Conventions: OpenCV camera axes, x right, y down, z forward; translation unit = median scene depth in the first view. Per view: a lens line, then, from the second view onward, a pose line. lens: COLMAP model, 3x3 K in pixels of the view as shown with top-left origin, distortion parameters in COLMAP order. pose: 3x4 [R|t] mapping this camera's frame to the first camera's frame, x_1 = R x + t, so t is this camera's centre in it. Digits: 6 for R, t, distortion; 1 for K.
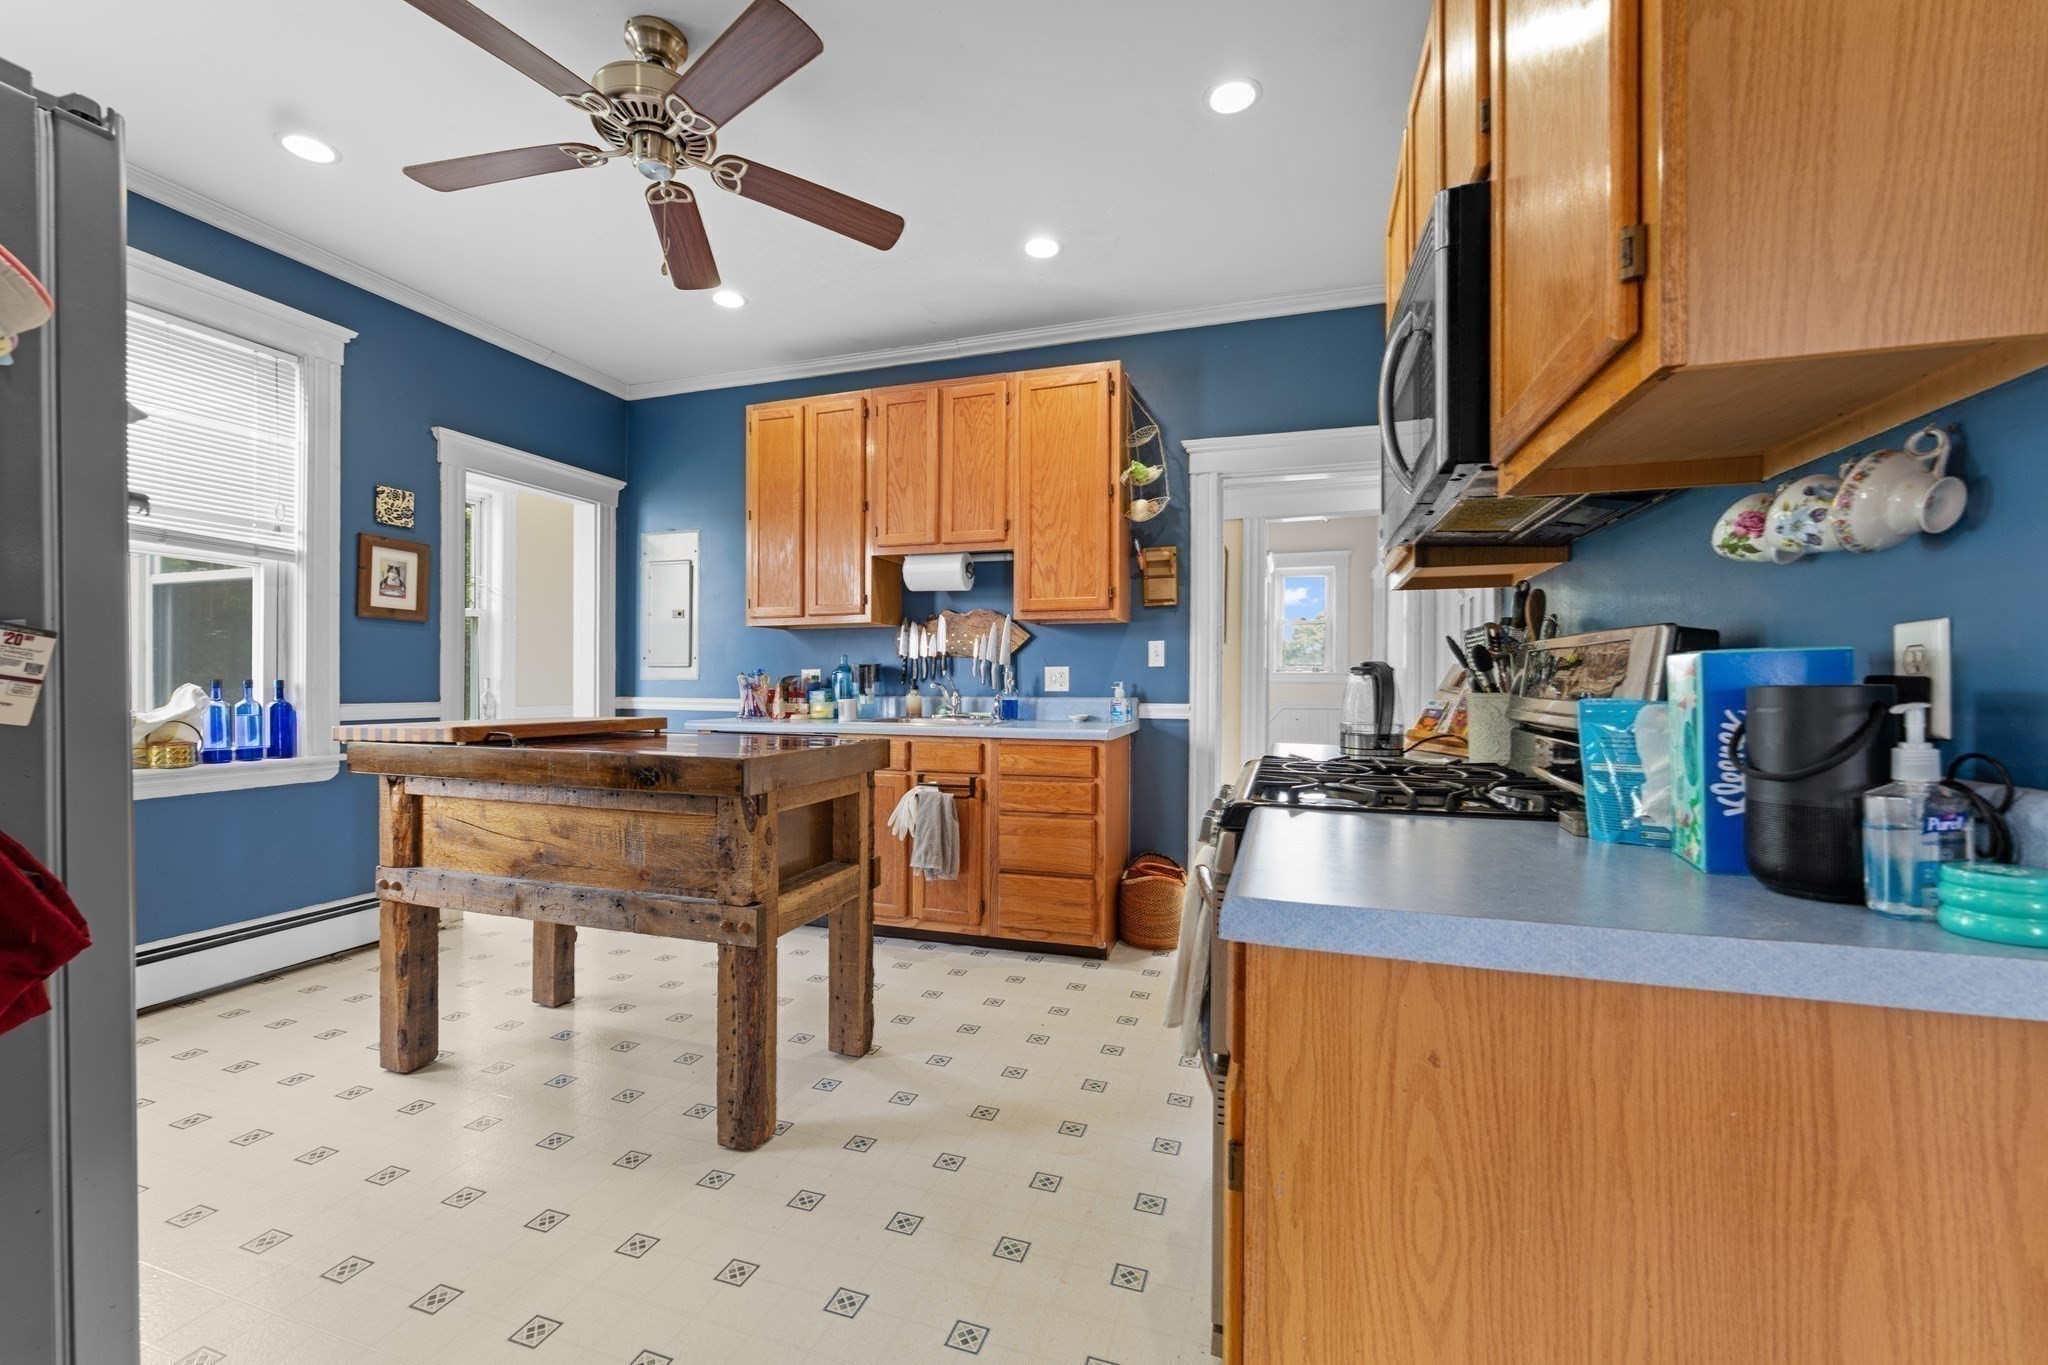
lens RADIAL K [[842.6, 0, 1022.7], [0, 842.6, 679.9], [0, 0, 1]] dist [0.001530, 0.000034]
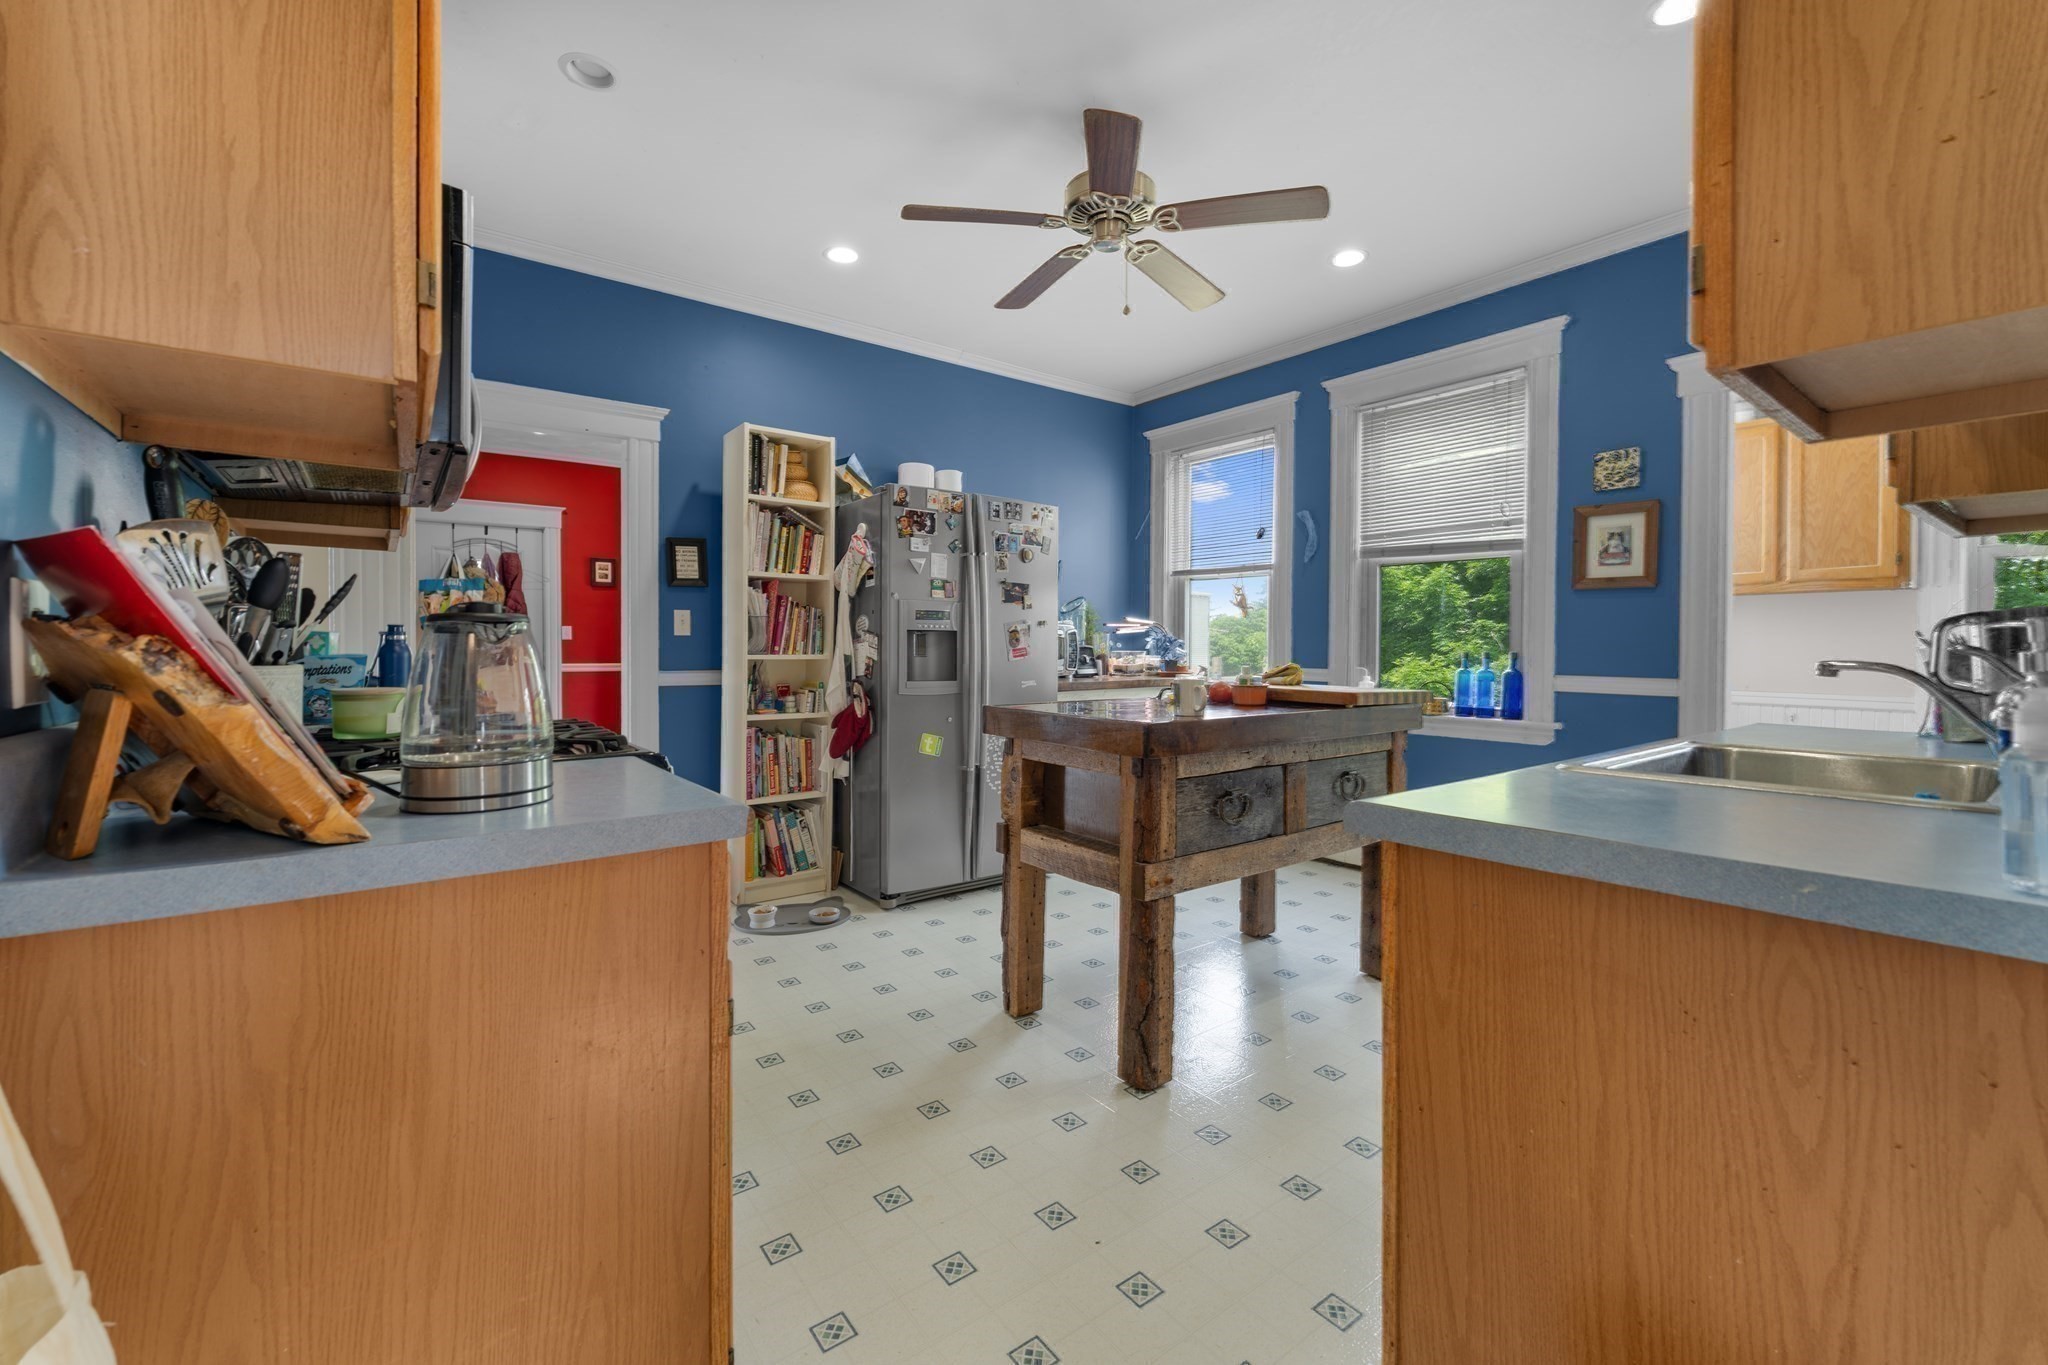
lens RADIAL K [[842.6, 0, 1016.2], [0, 842.6, 652.5], [0, 0, 1]] dist [0.001530, 0.000034]
pose [[-0.583292, -0.001443, -0.812261, 0.445968], [-0.006744, 0.999973, 0.003067, 0.001279], [0.812235, 0.007267, -0.583285, 1.087178]]
